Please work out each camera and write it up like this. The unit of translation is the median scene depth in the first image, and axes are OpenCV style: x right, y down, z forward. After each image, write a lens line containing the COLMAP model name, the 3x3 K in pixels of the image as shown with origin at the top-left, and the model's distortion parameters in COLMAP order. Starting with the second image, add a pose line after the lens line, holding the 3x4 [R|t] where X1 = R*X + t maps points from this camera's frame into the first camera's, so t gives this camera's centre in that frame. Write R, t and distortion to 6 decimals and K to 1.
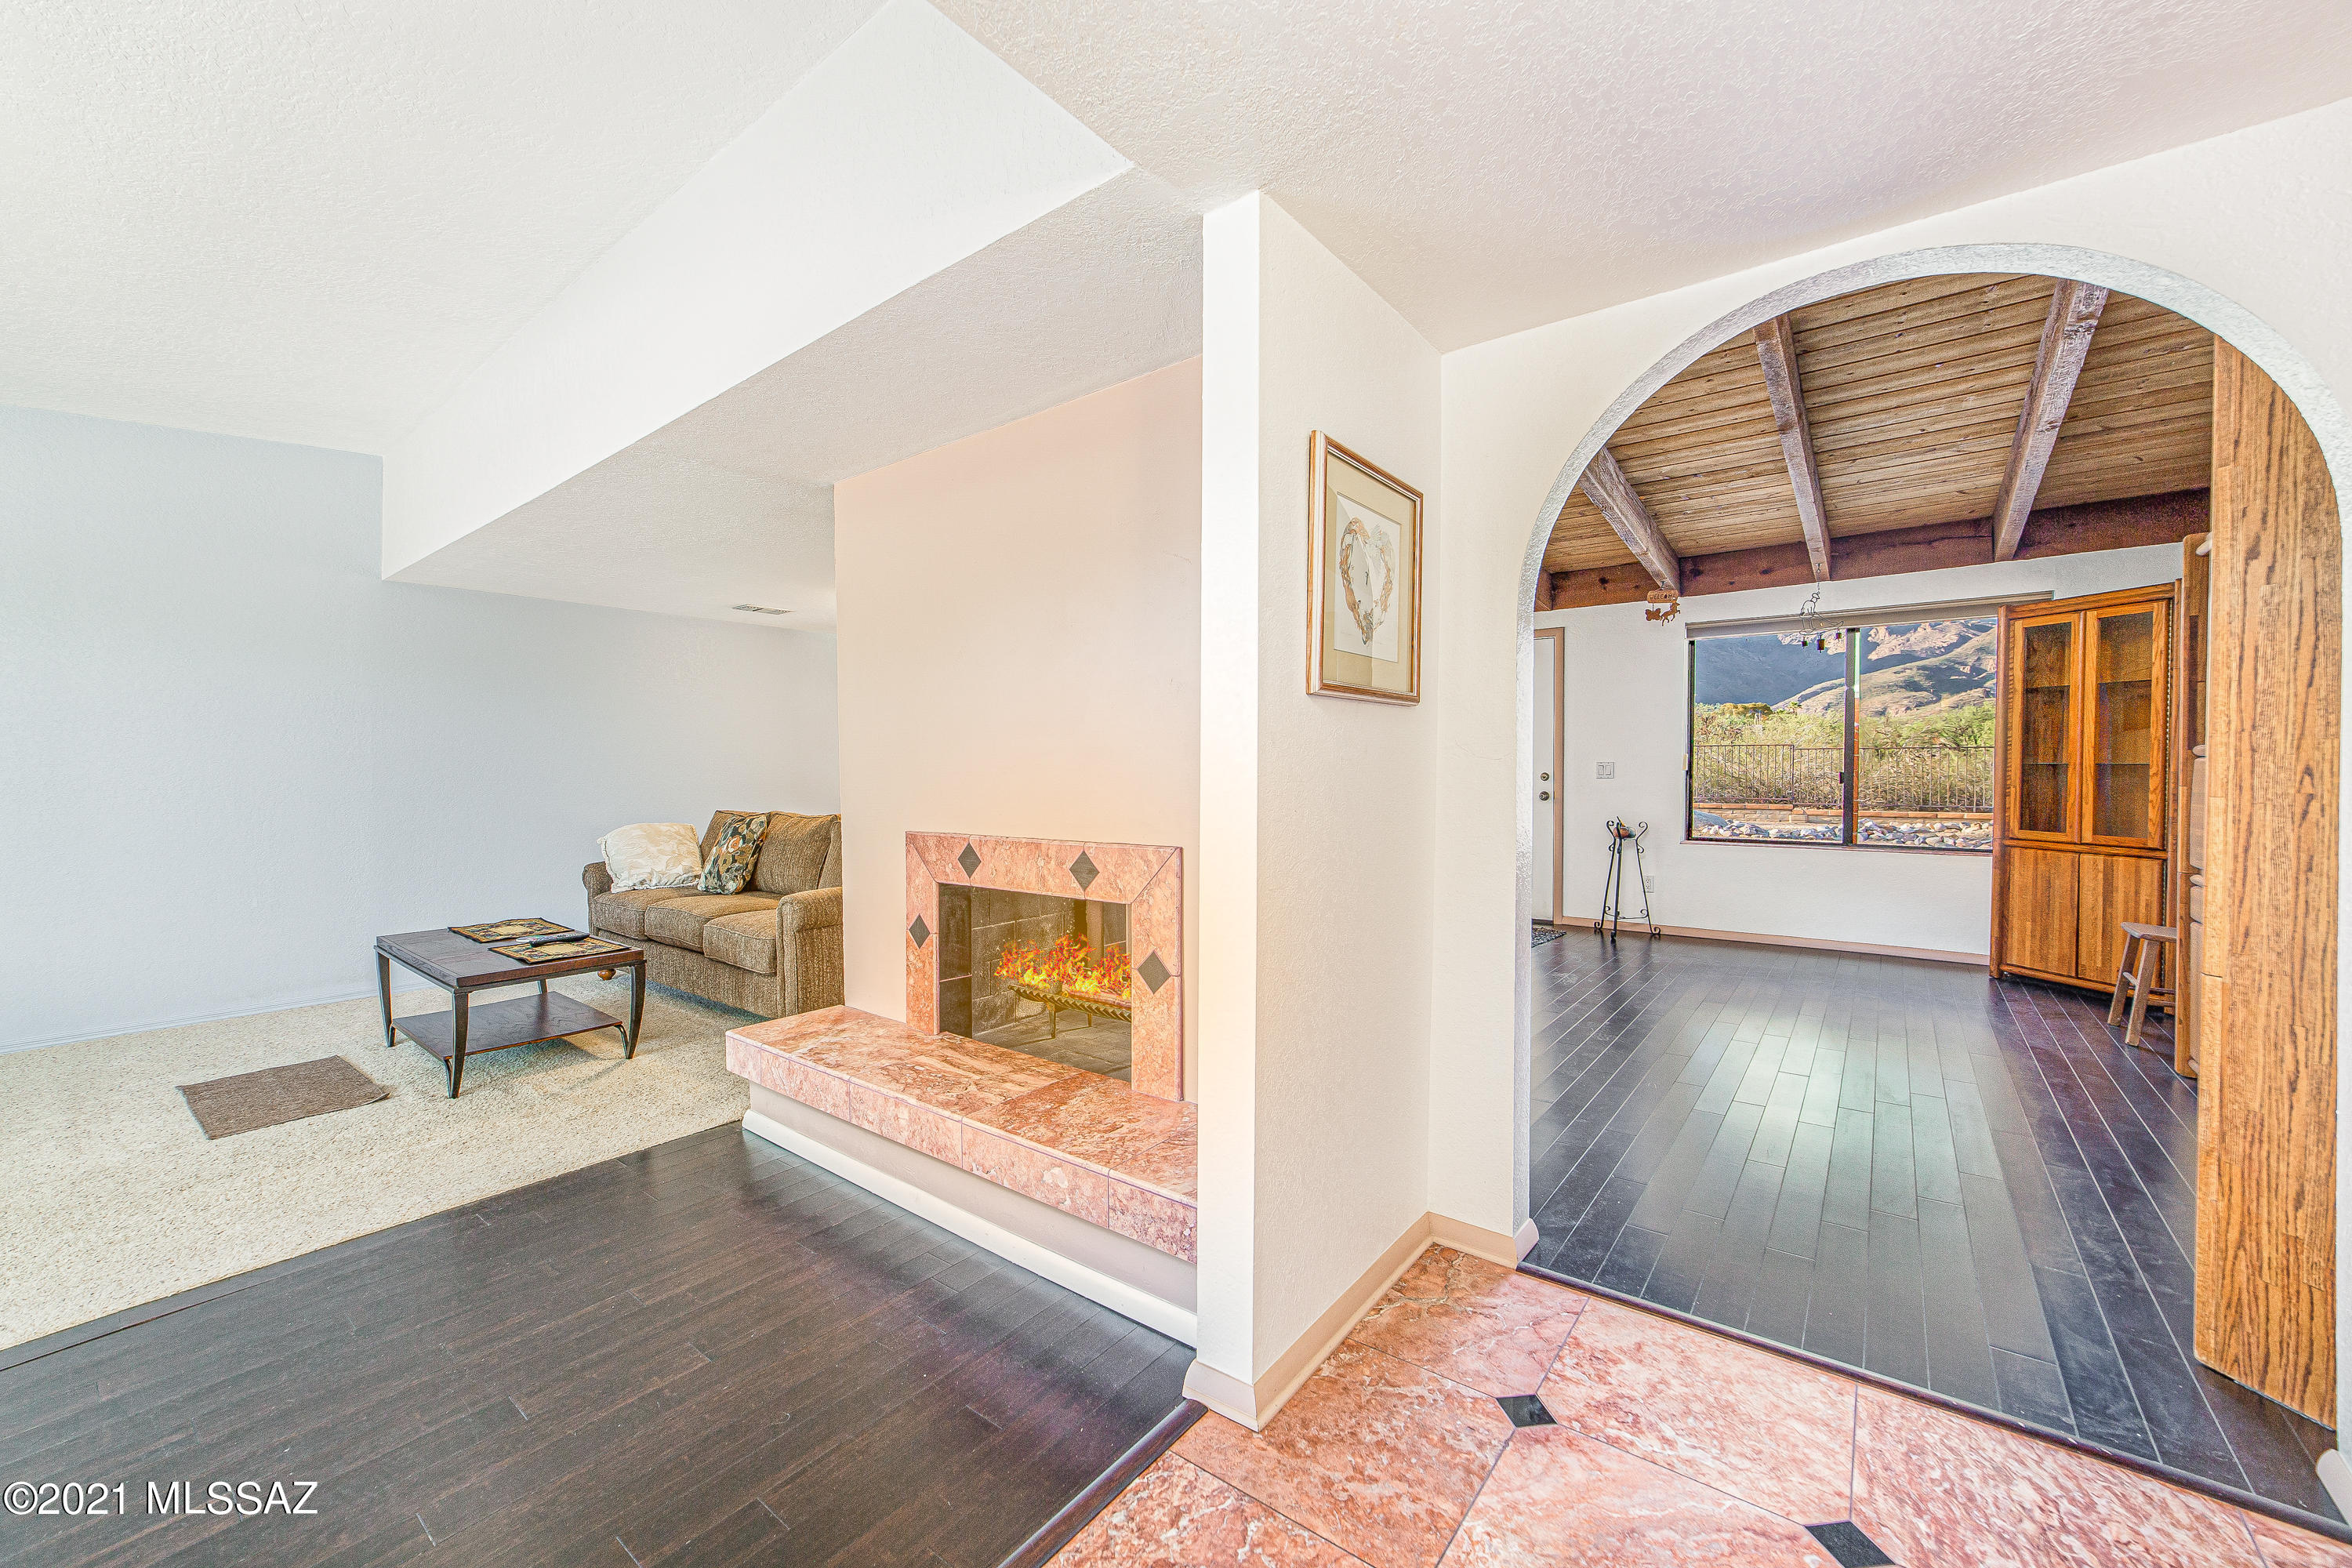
lens RADIAL K [[915.0, 0, 1168.2], [0, 915.0, 792.5], [0, 0, 1]] dist [-0.022603, 0.008609]
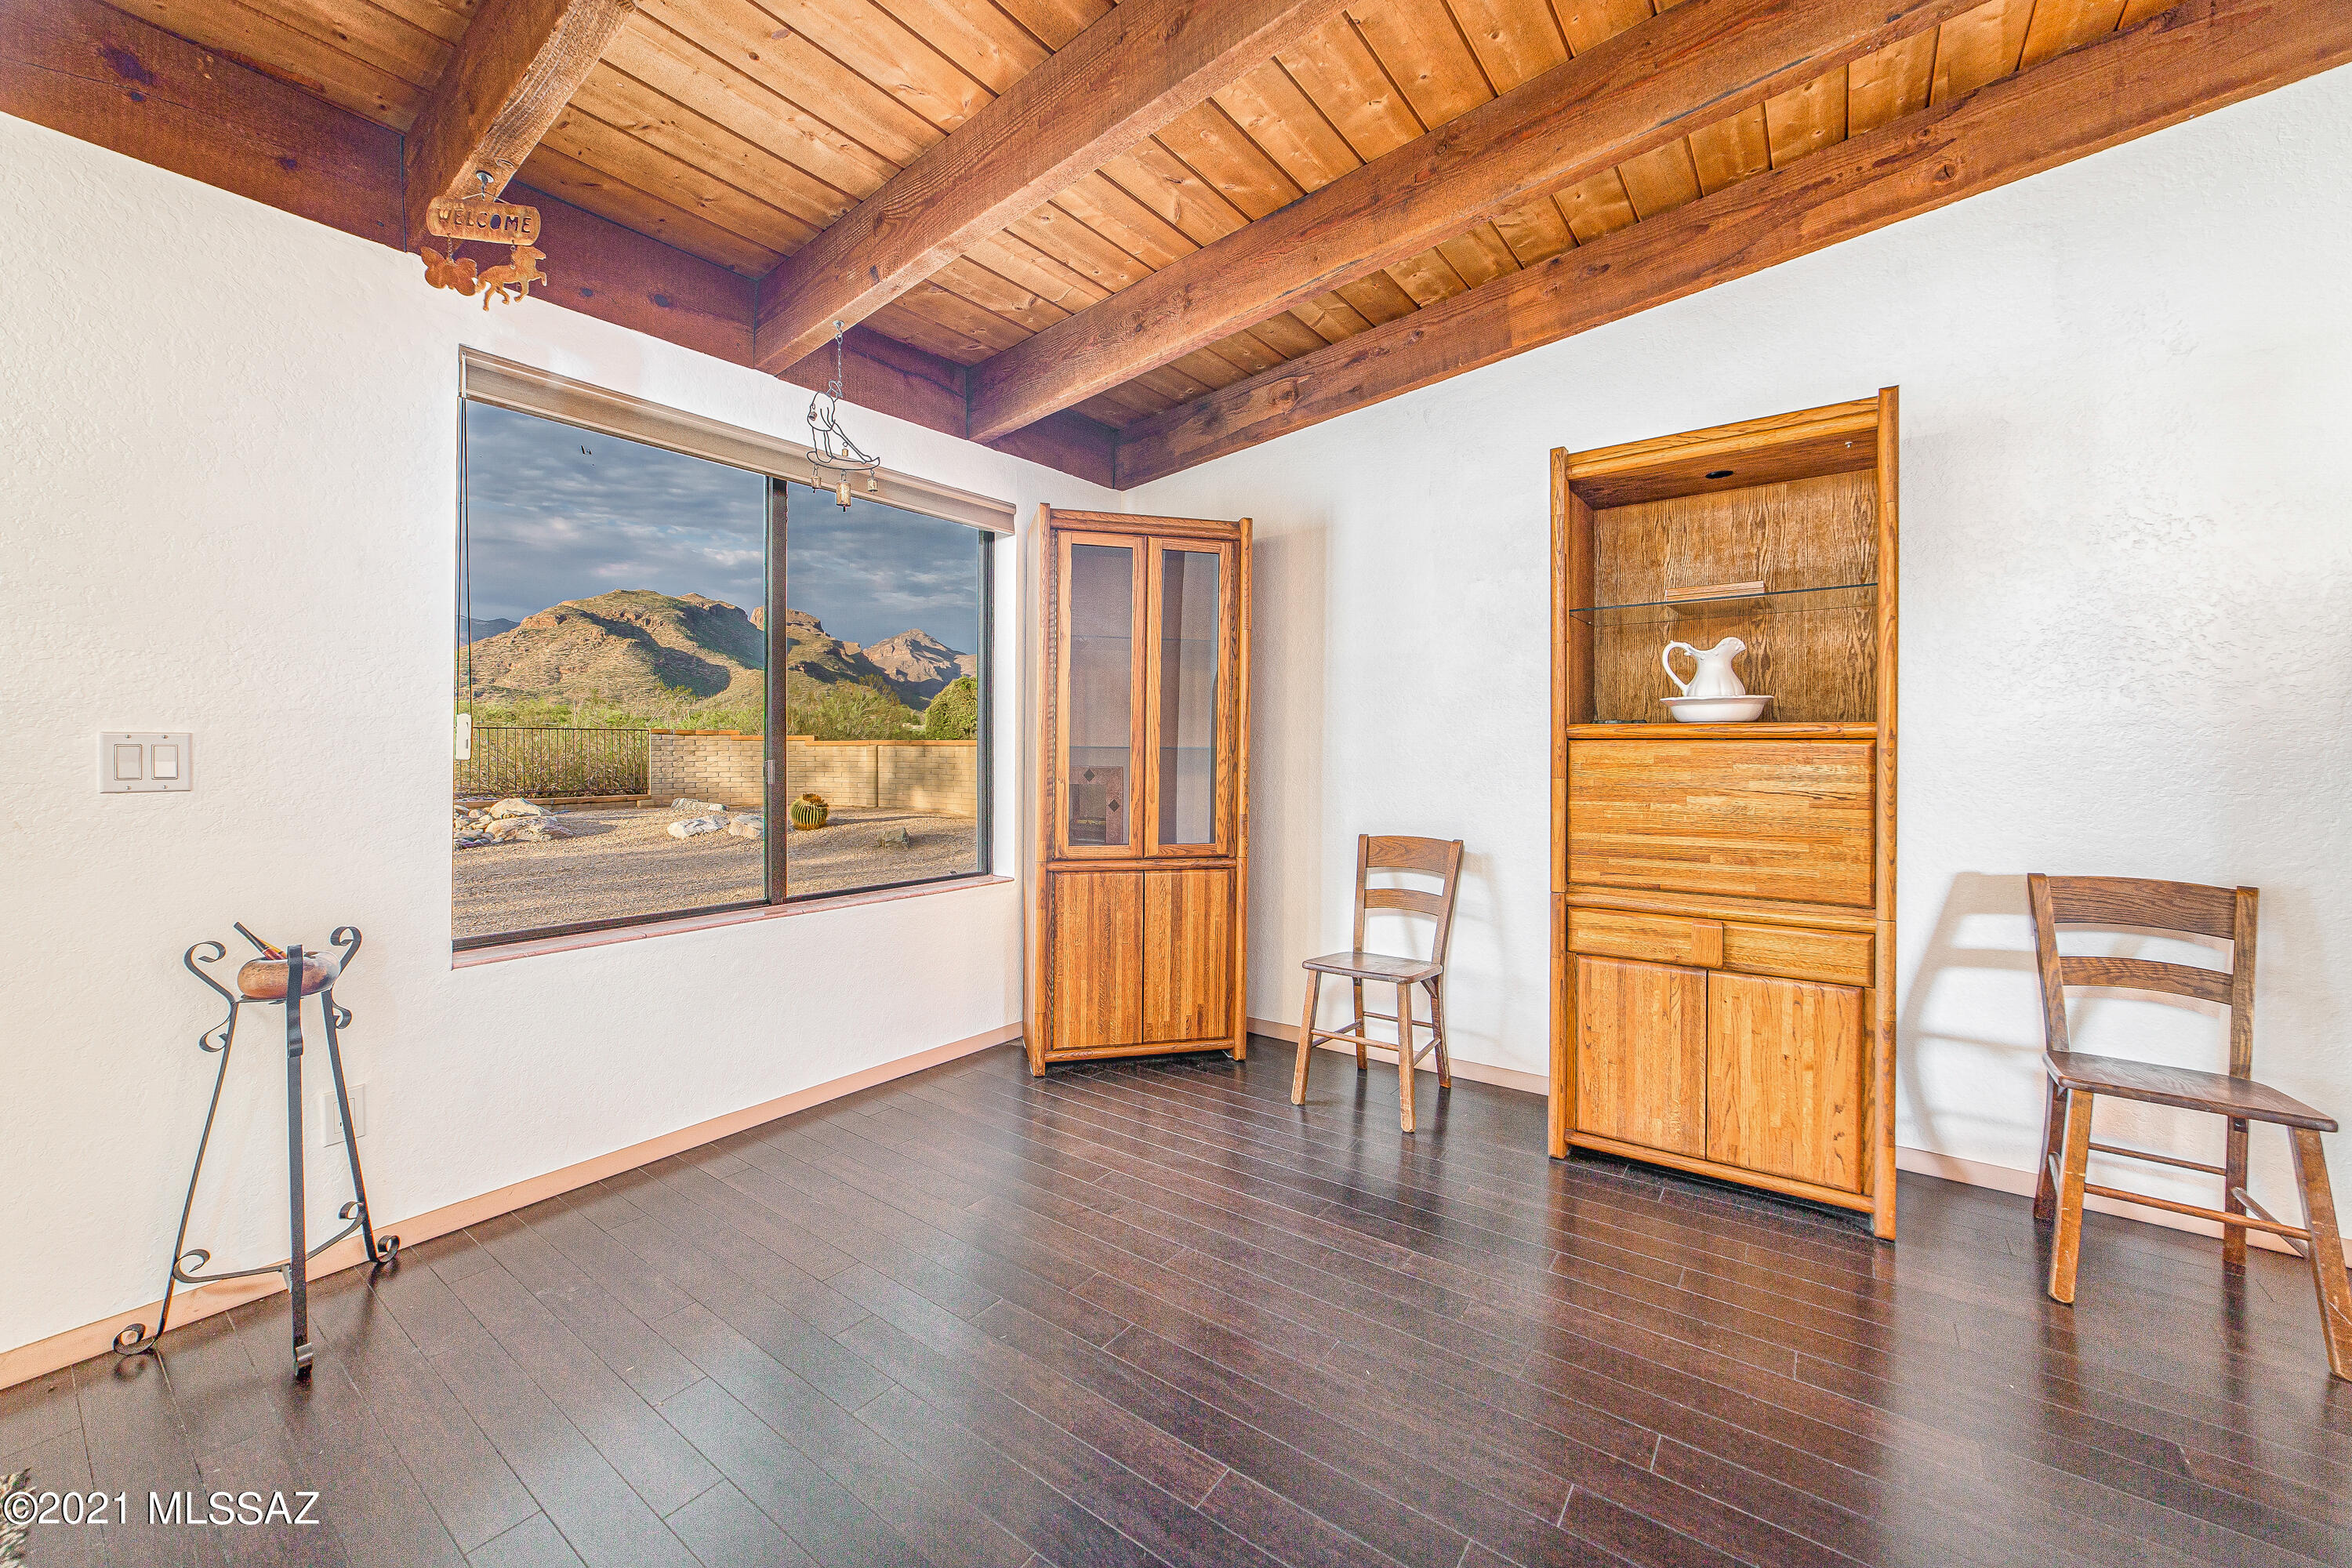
lens RADIAL K [[933.0, 0, 1183.7], [0, 933.0, 753.5], [0, 0, 1]] dist [-0.021883, 0.006639]
pose [[-0.043215, -0.001035, 0.999065, 0.260540], [0.026162, 0.999655, 0.002167, -0.026304], [-0.998723, 0.026231, -0.043173, 0.974703]]
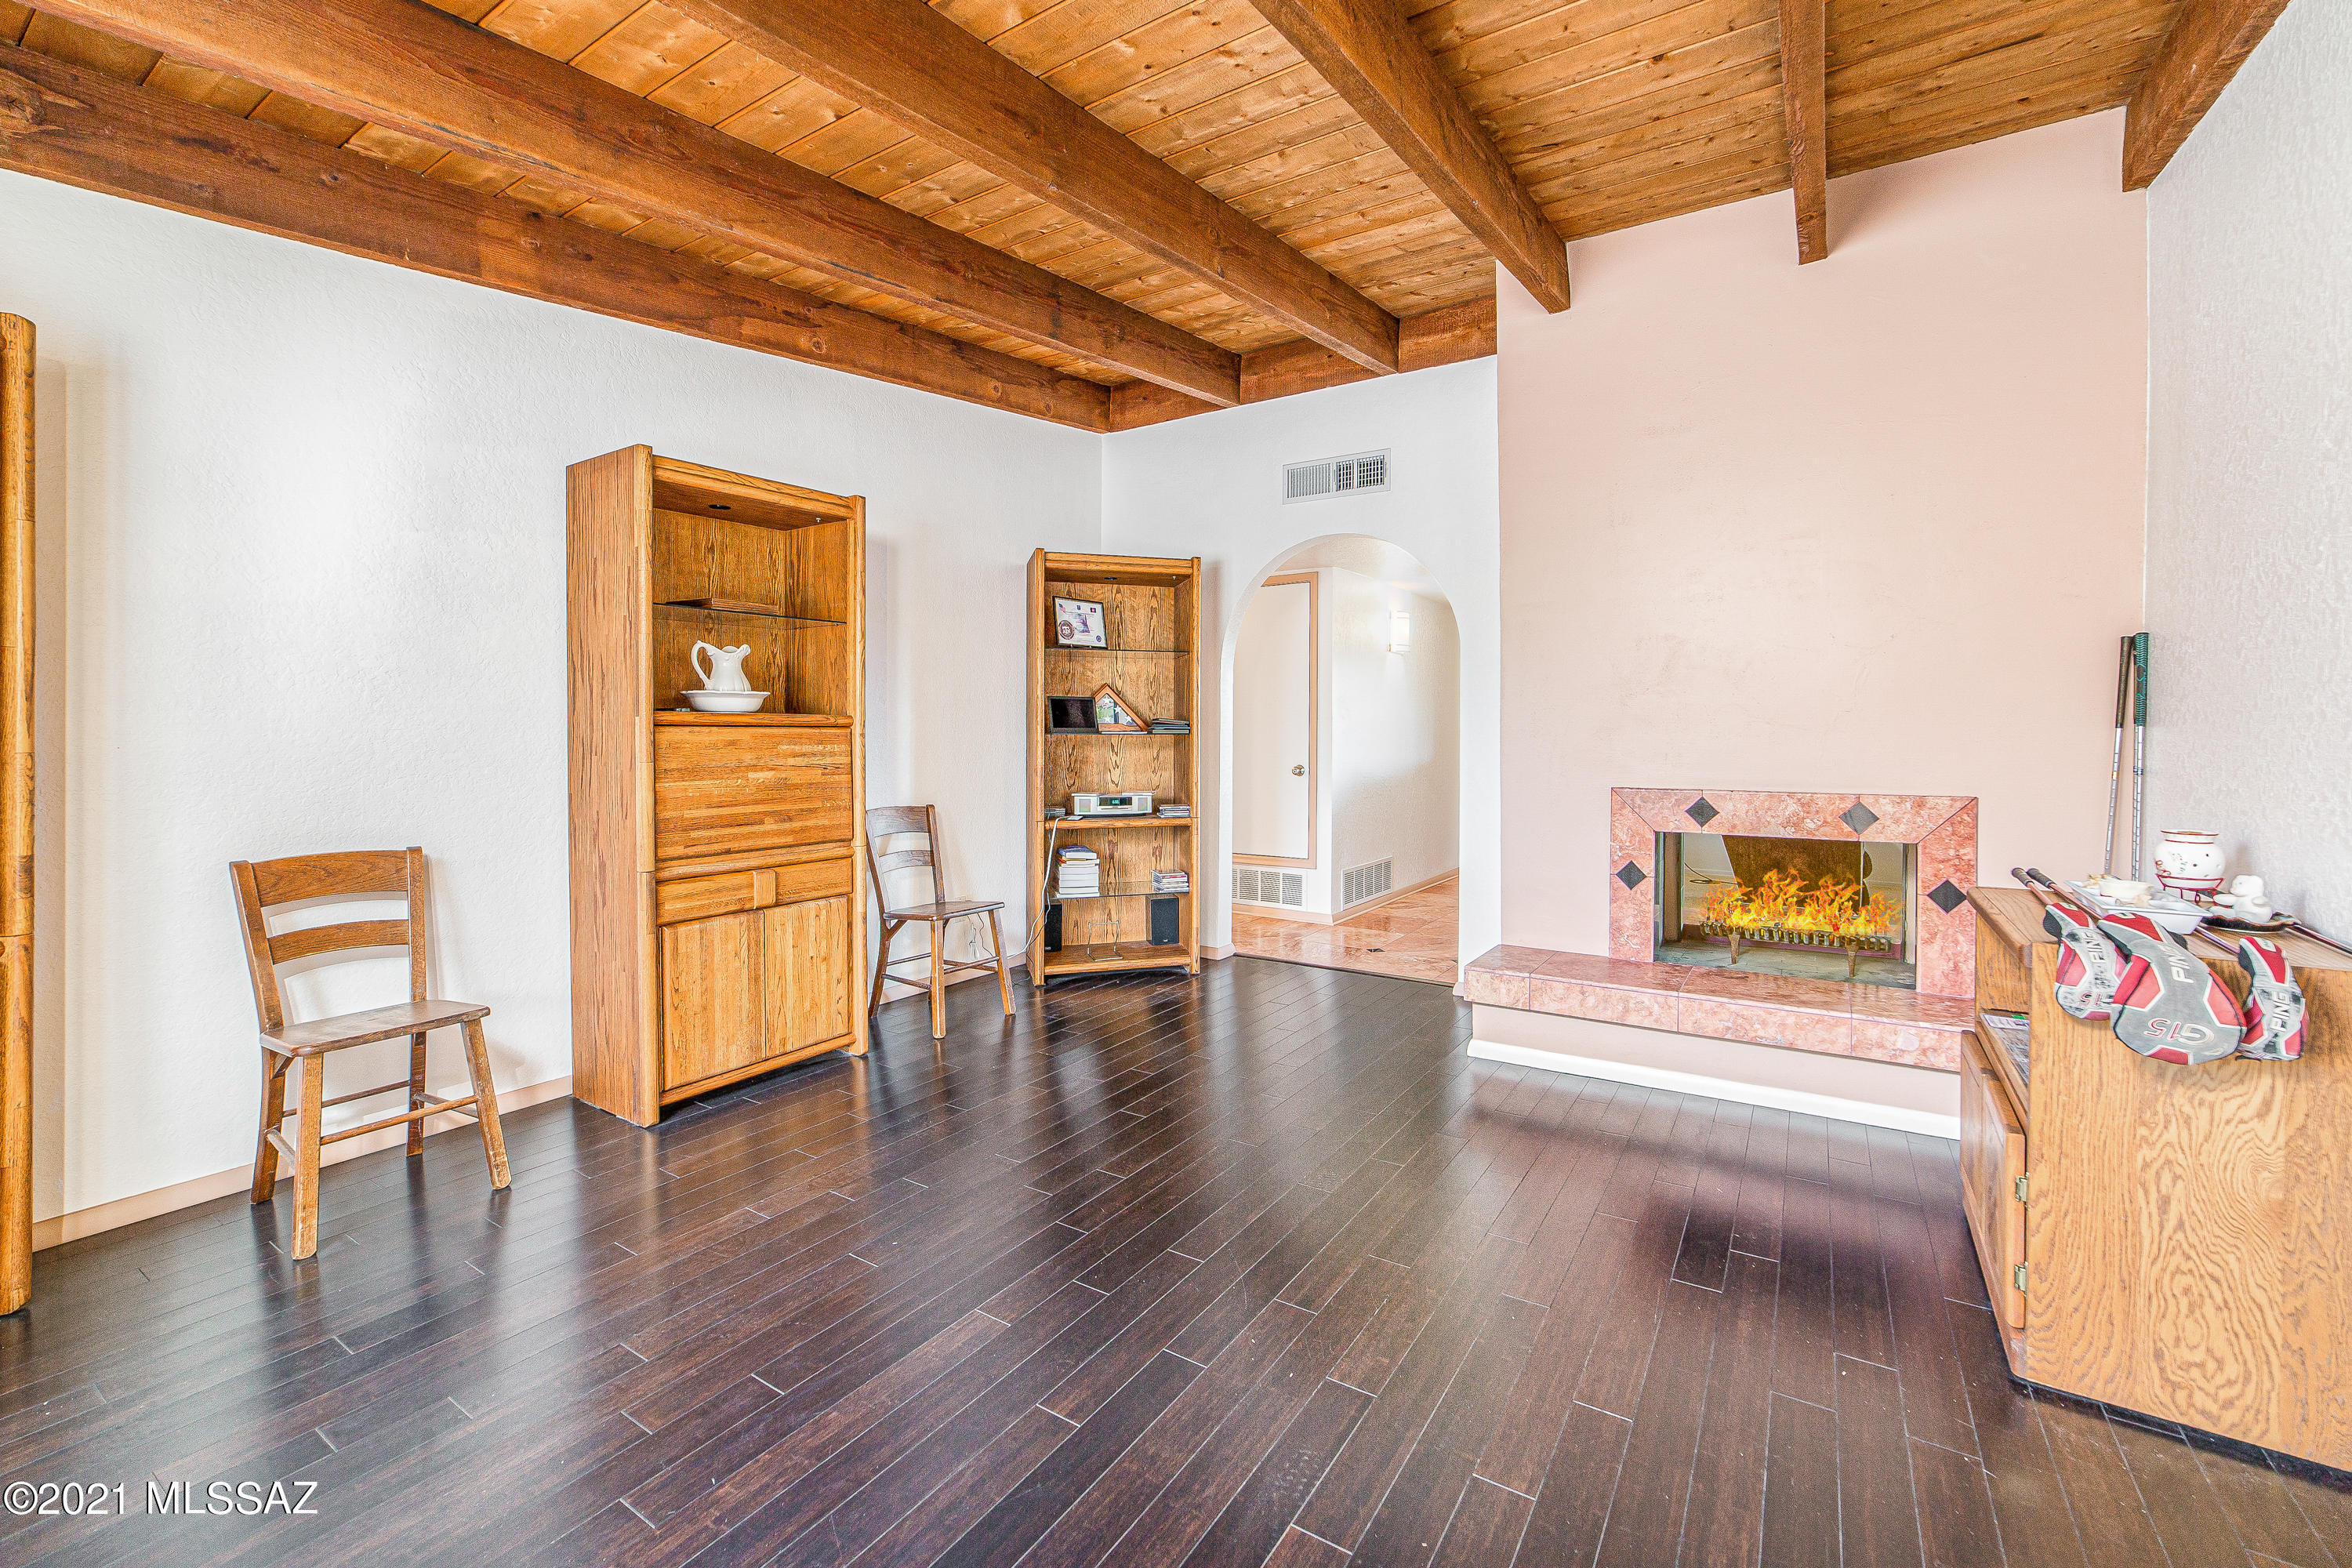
lens RADIAL K [[933.0, 0, 1163.2], [0, 933.0, 747.8], [0, 0, 1]] dist [-0.021883, 0.006639]
pose [[-0.996558, 0.004525, -0.082776, 0.538771], [0.000667, 0.998915, 0.046566, -0.040334], [0.082896, 0.046350, -0.995480, 1.331984]]
